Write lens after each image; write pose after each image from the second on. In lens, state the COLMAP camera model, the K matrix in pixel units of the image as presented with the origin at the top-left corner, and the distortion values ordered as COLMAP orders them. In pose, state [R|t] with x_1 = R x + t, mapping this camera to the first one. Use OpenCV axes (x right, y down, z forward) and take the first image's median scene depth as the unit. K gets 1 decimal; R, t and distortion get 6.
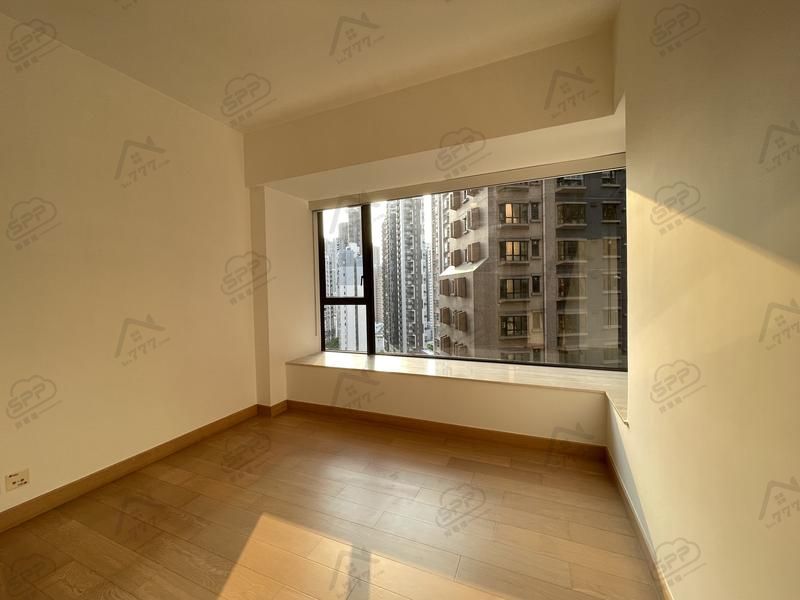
lens RADIAL K [[322.4, 0, 401.8], [0, 322.4, 301.6], [0, 0, 1]] dist [0.000640, -0.000287]
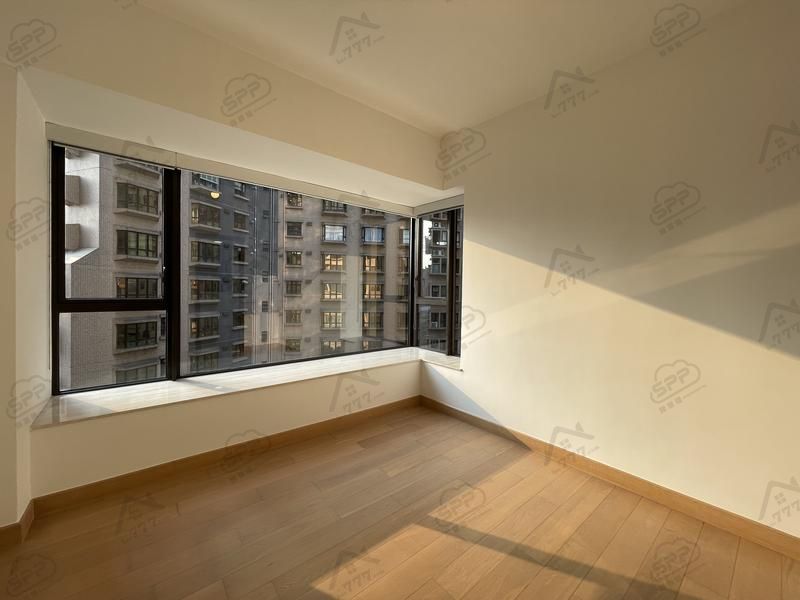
lens RADIAL K [[322.4, 0, 402.8], [0, 322.4, 295.5], [0, 0, 1]] dist [0.000640, -0.000287]
pose [[0.457504, 0.013083, 0.889111, -0.308311], [0.013676, 0.999670, -0.021746, 0.001346], [-0.889102, 0.022108, 0.457174, 0.137502]]
